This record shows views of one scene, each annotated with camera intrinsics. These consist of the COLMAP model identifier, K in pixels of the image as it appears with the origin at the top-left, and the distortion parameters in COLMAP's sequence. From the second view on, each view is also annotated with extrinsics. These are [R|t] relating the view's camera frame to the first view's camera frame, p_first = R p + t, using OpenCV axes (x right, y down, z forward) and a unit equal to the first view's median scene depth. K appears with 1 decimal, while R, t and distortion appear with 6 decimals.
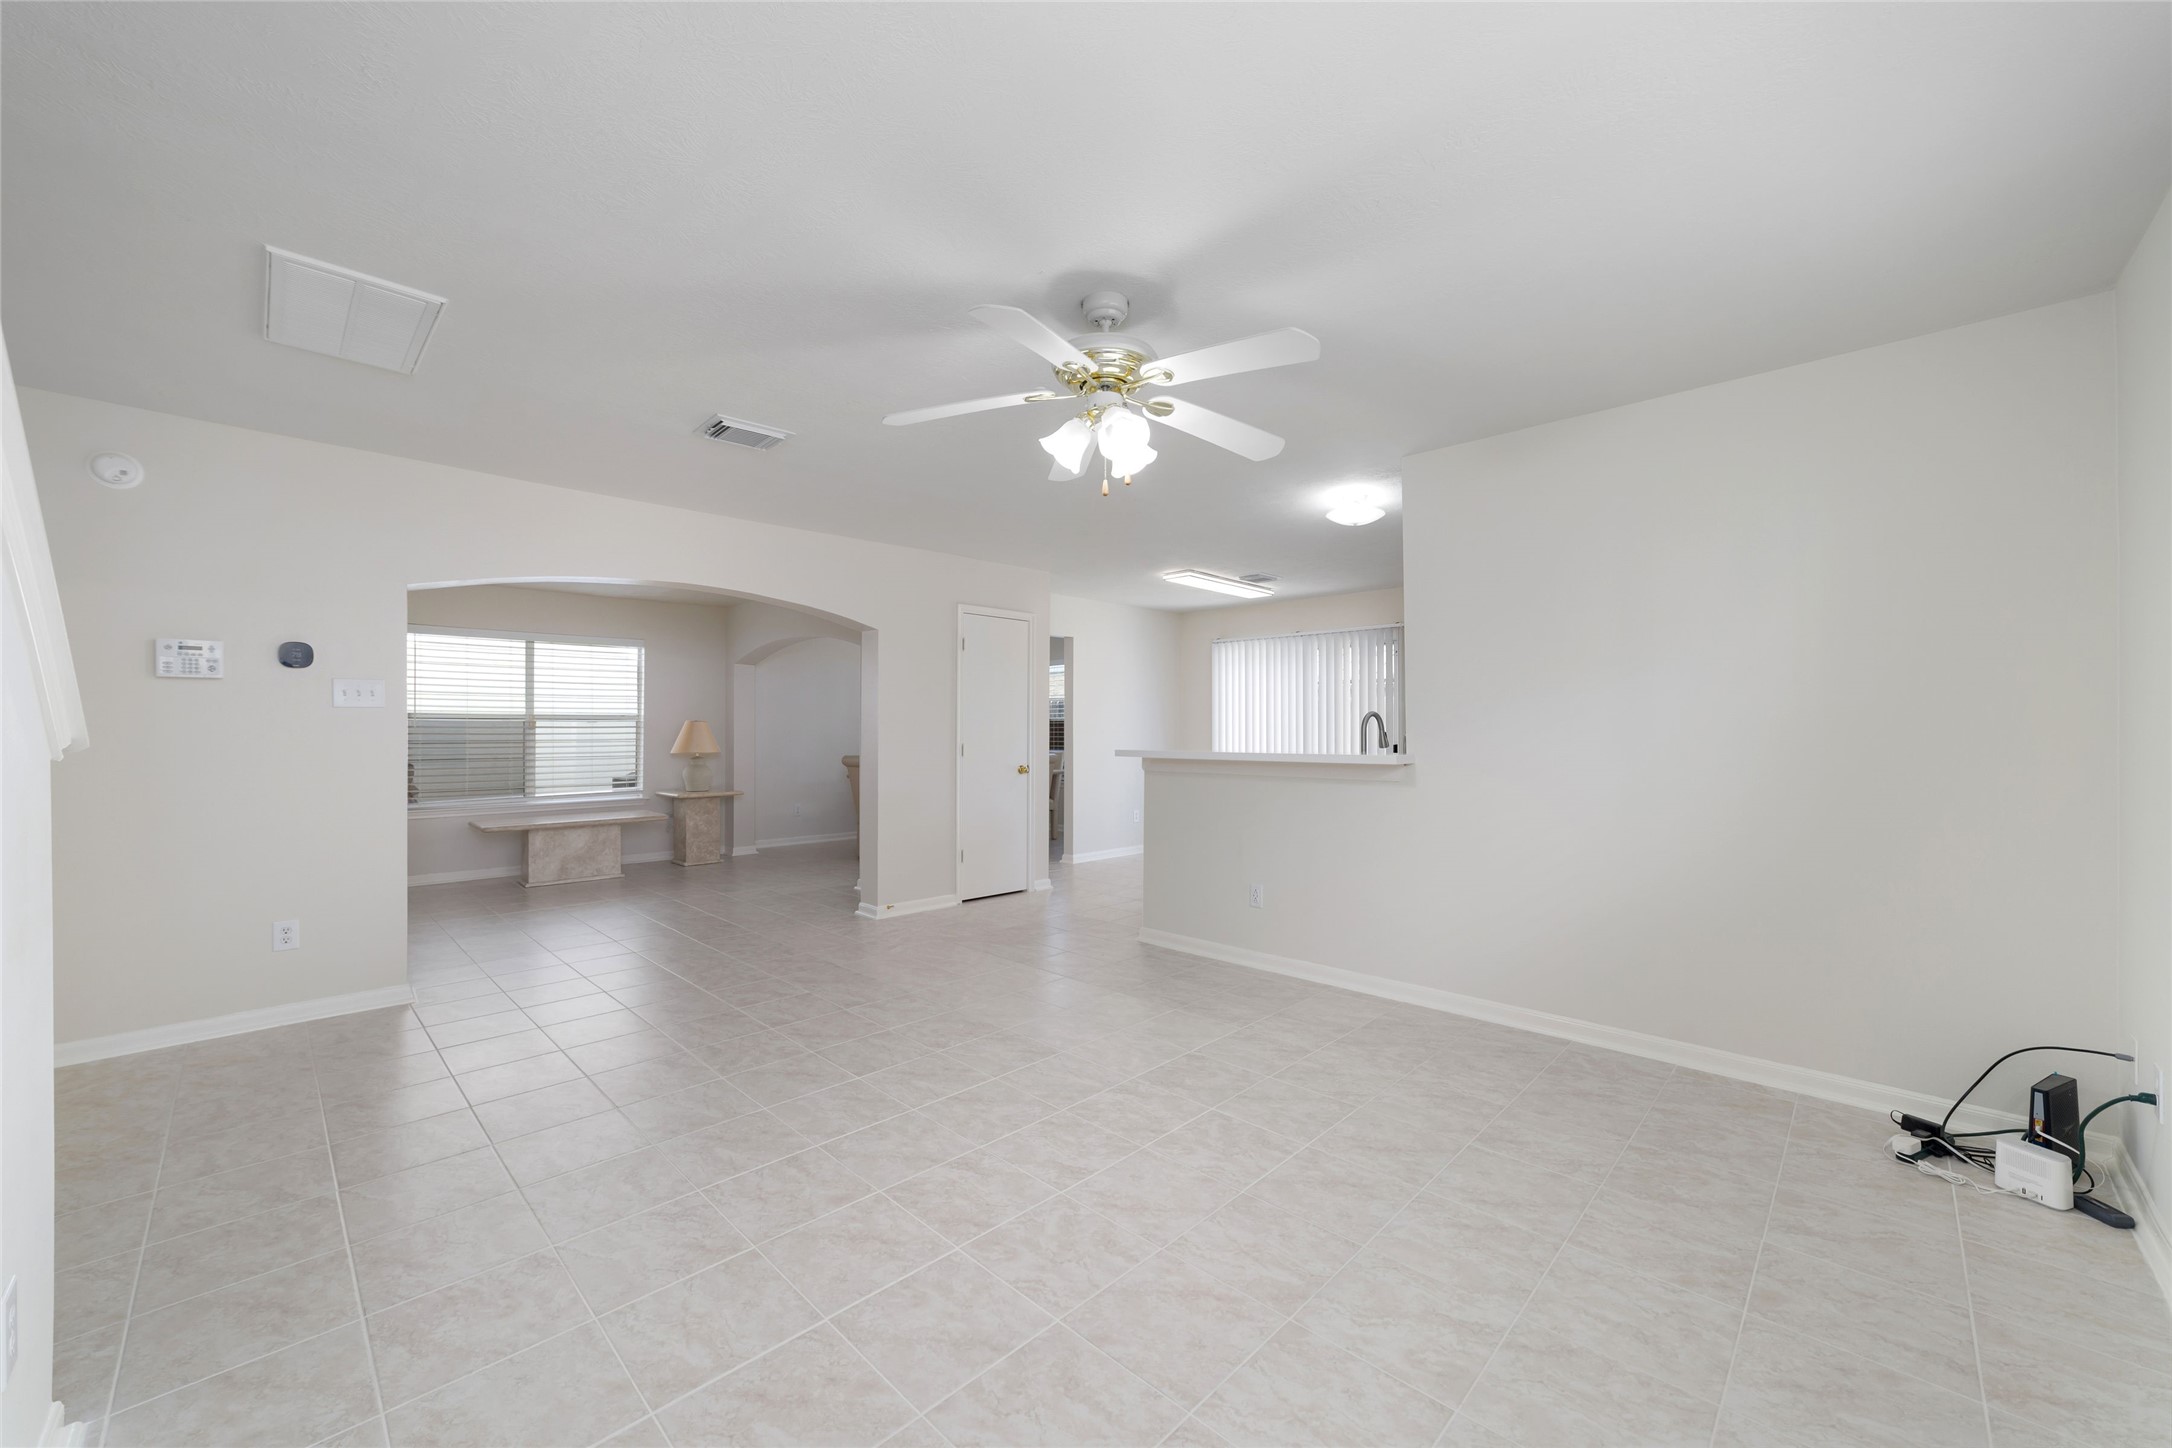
lens RADIAL K [[830.8, 0, 1080.7], [0, 830.8, 725.9], [0, 0, 1]] dist [-0.017595, 0.000216]
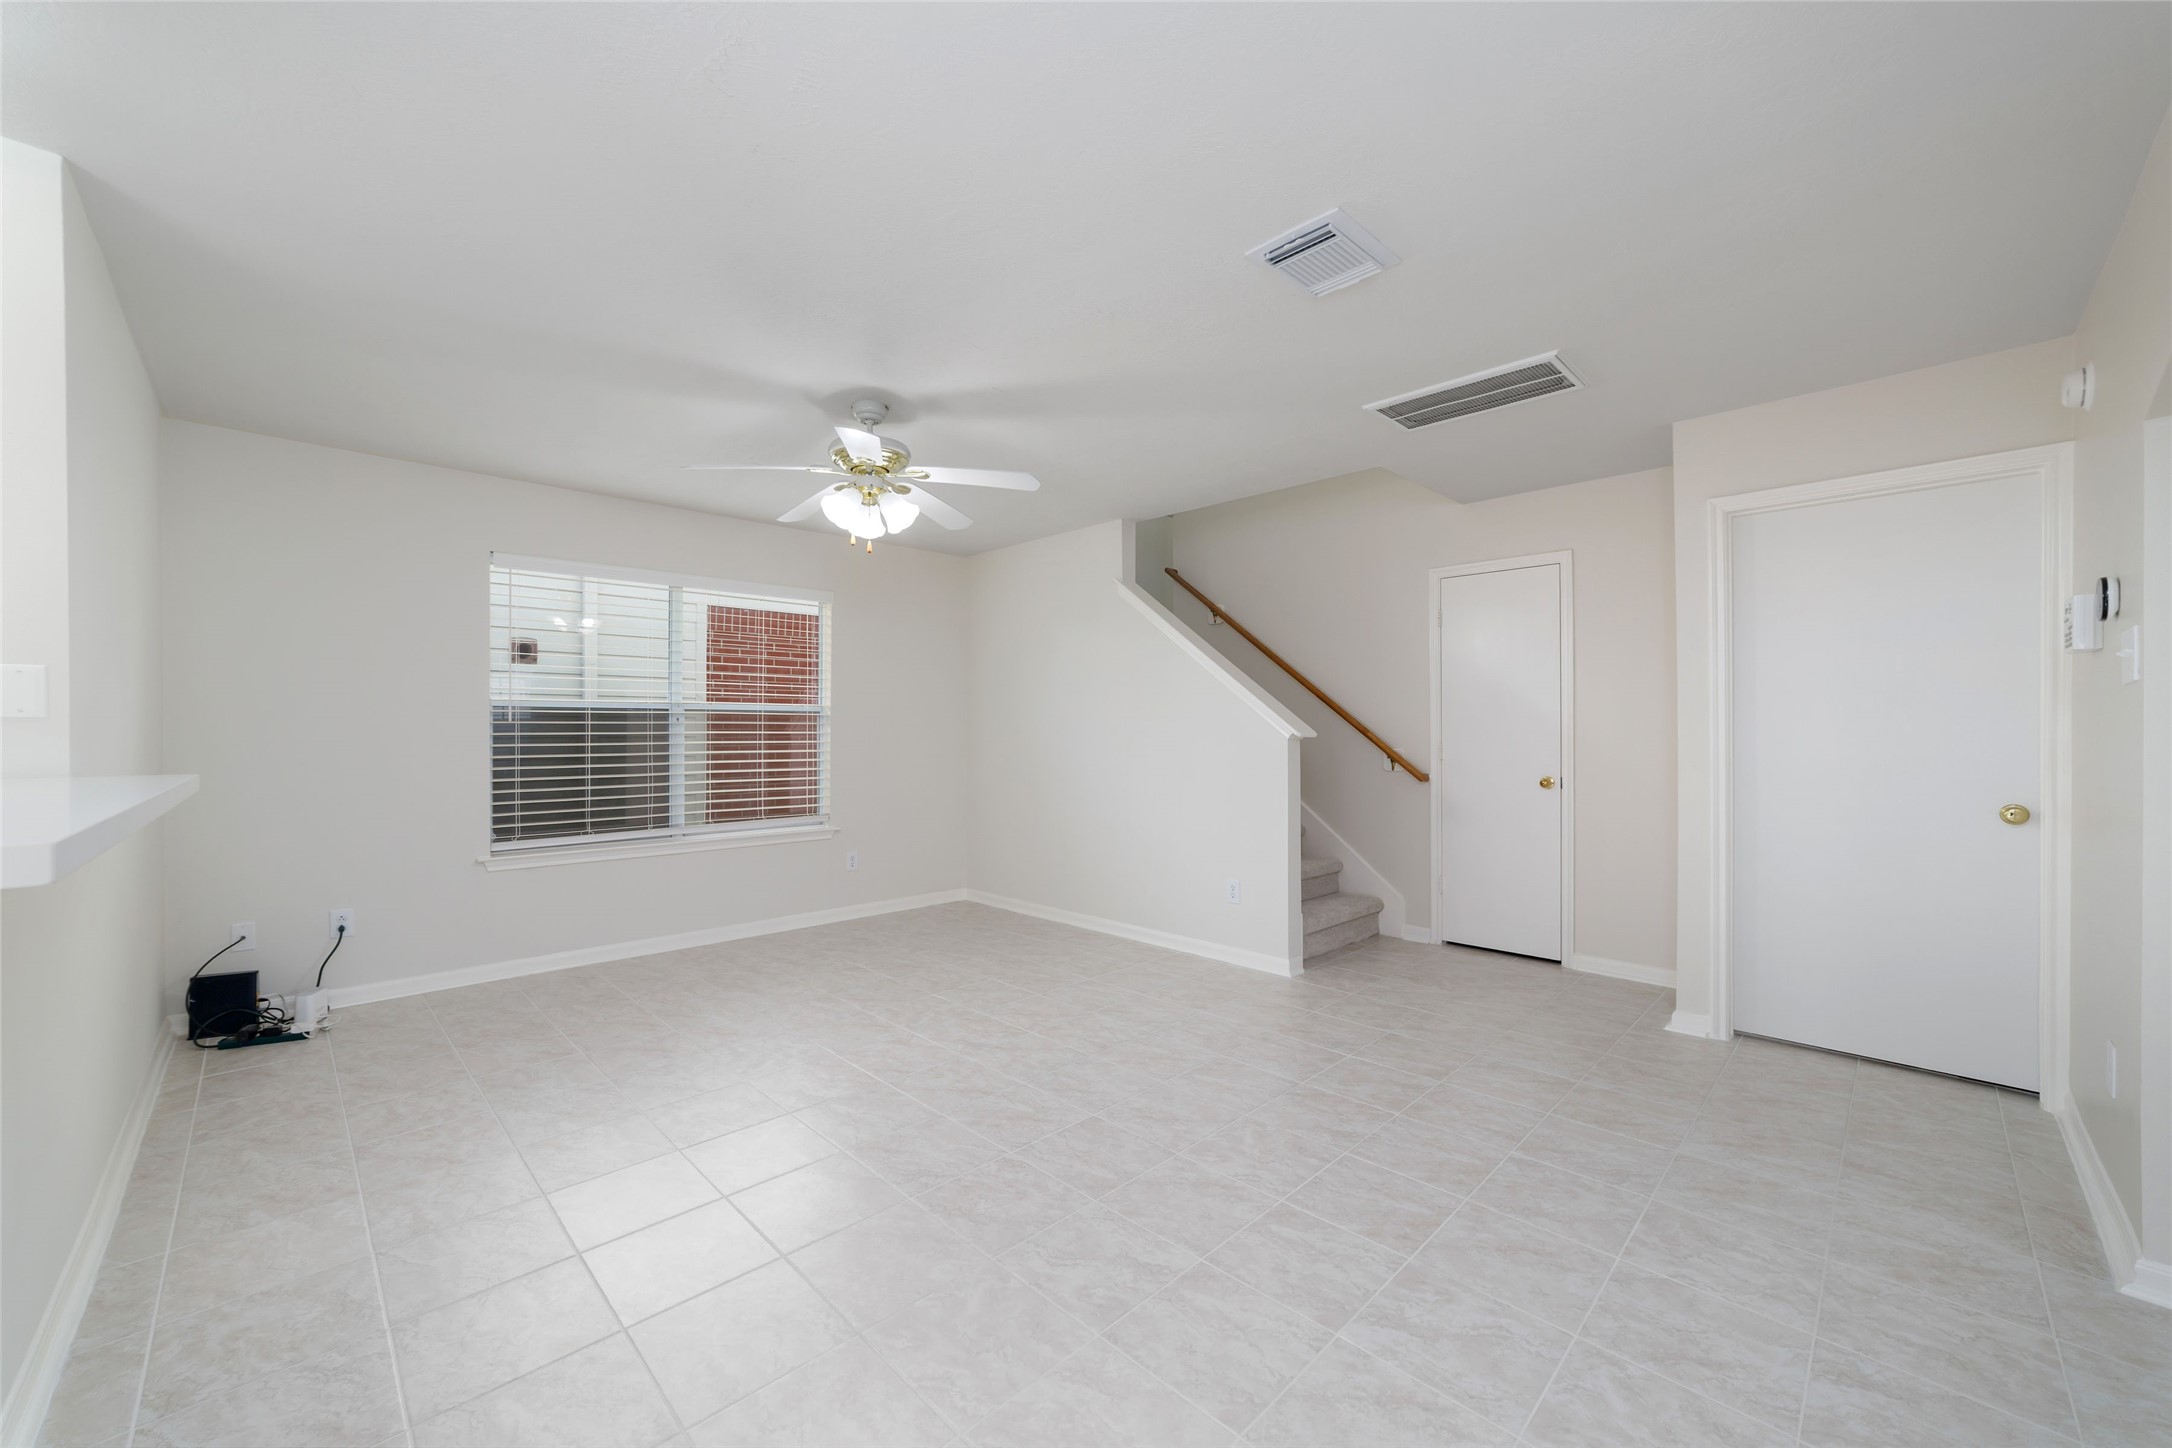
lens RADIAL K [[830.8, 0, 1080.7], [0, 830.8, 725.9], [0, 0, 1]] dist [-0.017595, 0.000216]
pose [[-0.999907, 0.001175, 0.013563, -0.297776], [0.001023, 0.999937, -0.011160, 0.014348], [-0.013575, -0.011145, -0.999846, 2.123985]]
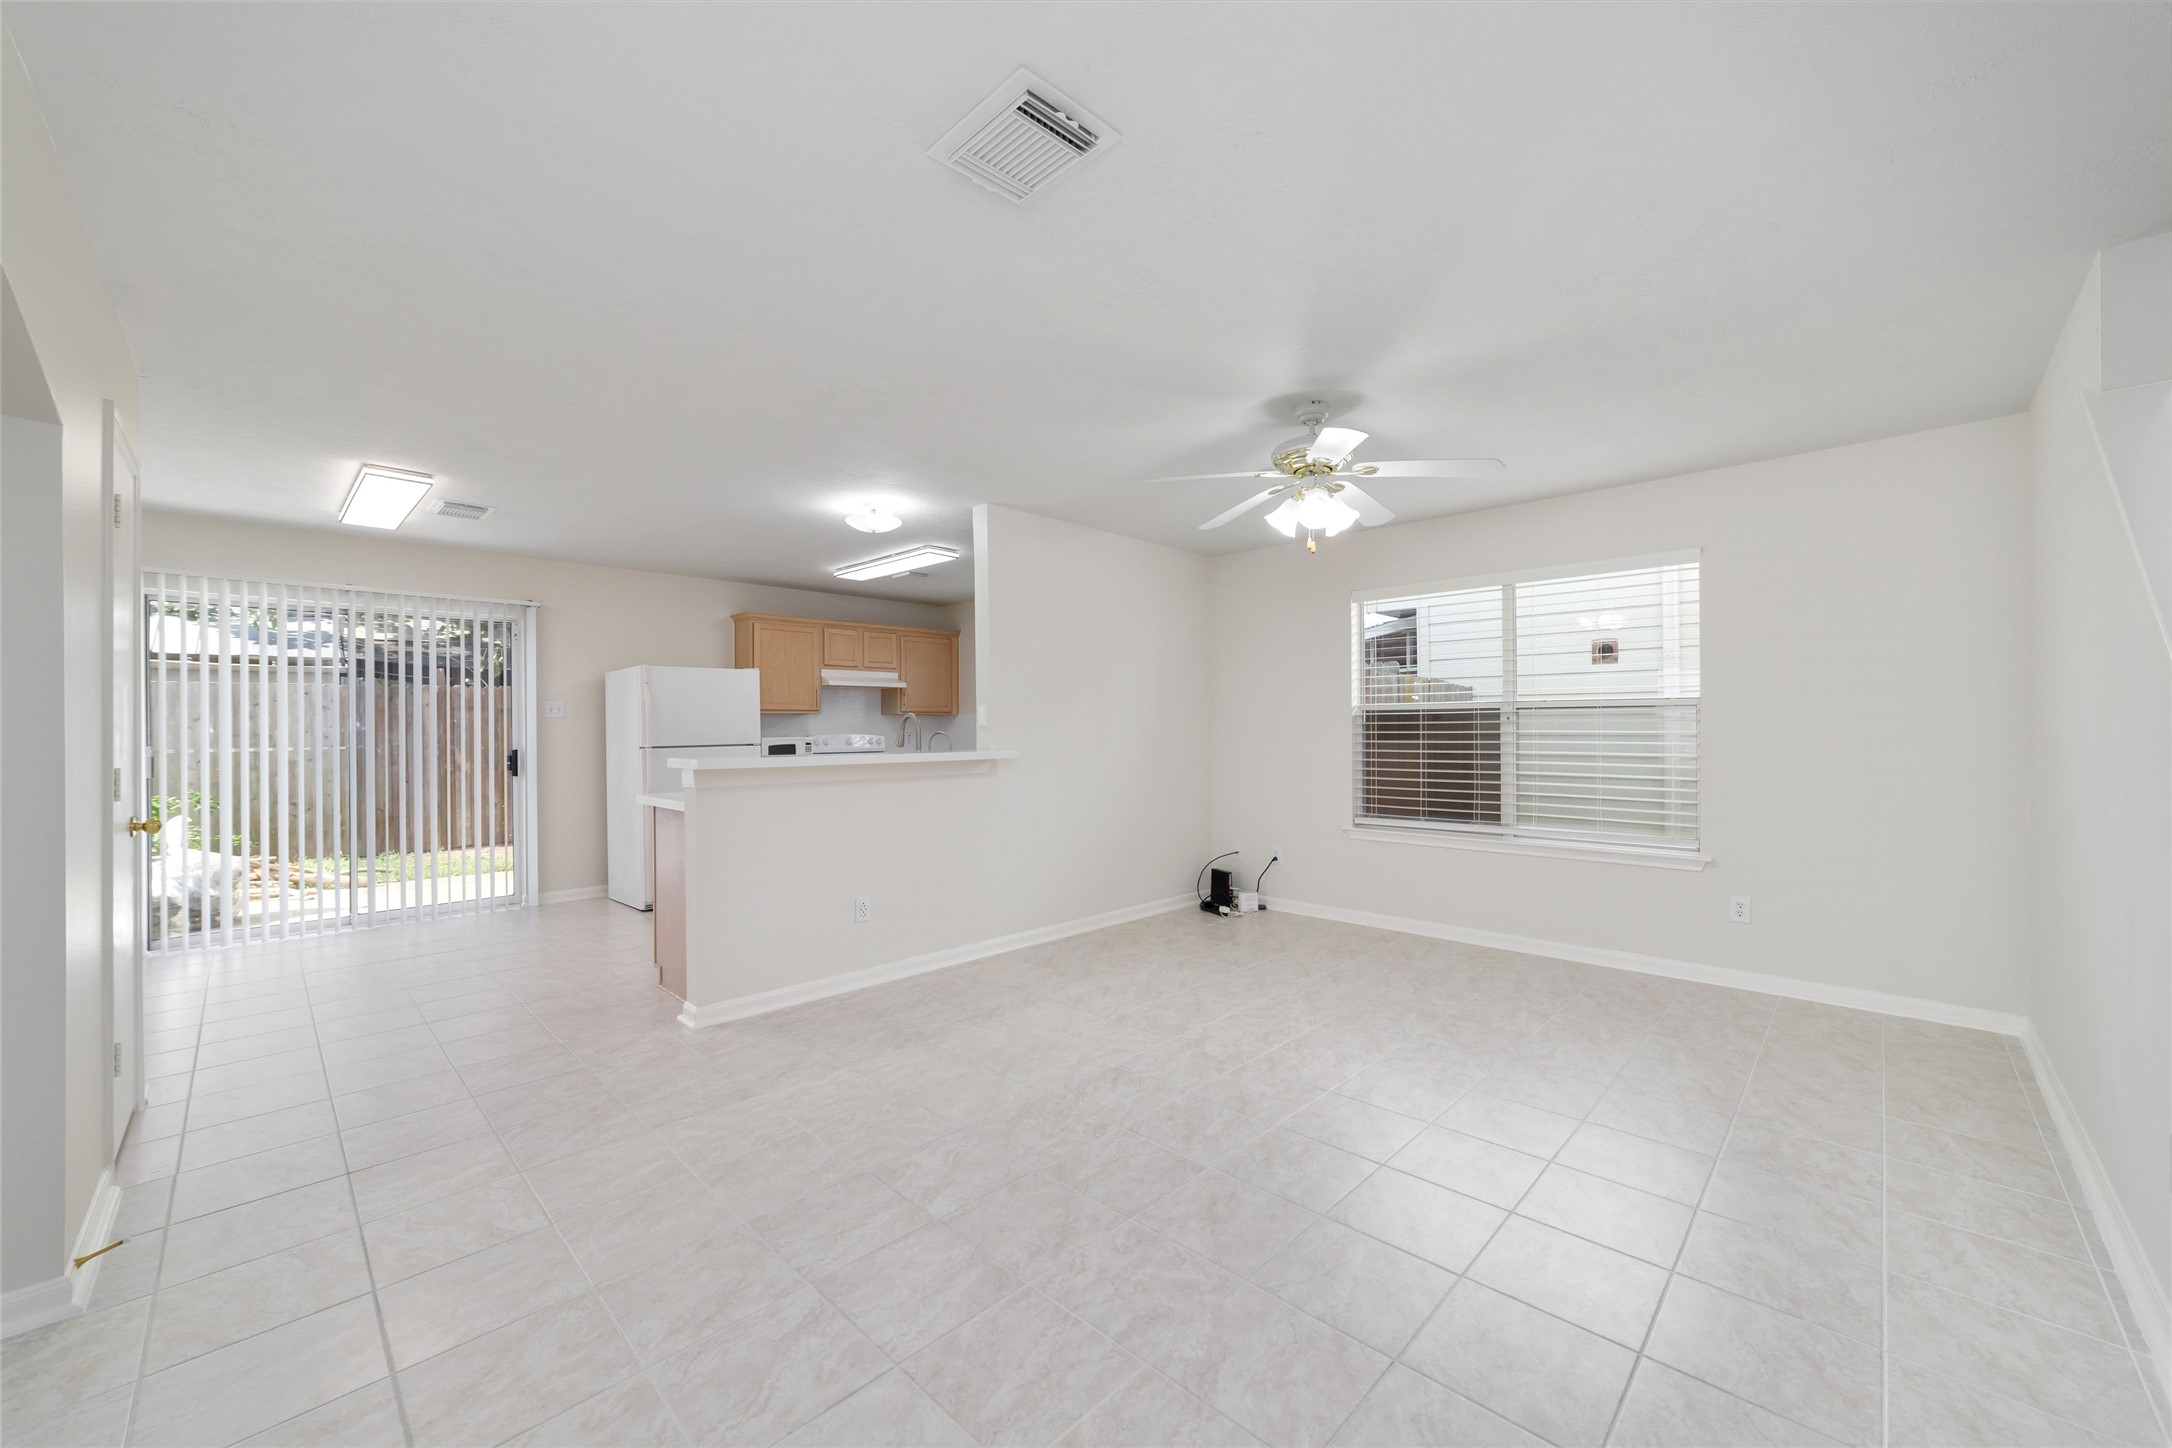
lens RADIAL K [[830.8, 0, 1080.7], [0, 830.8, 725.9], [0, 0, 1]] dist [-0.017595, 0.000216]
pose [[-0.001871, 0.005394, 0.999984, -1.184611], [-0.002555, 0.999982, -0.005399, 0.007451], [-0.999995, -0.002565, -0.001857, 1.257046]]
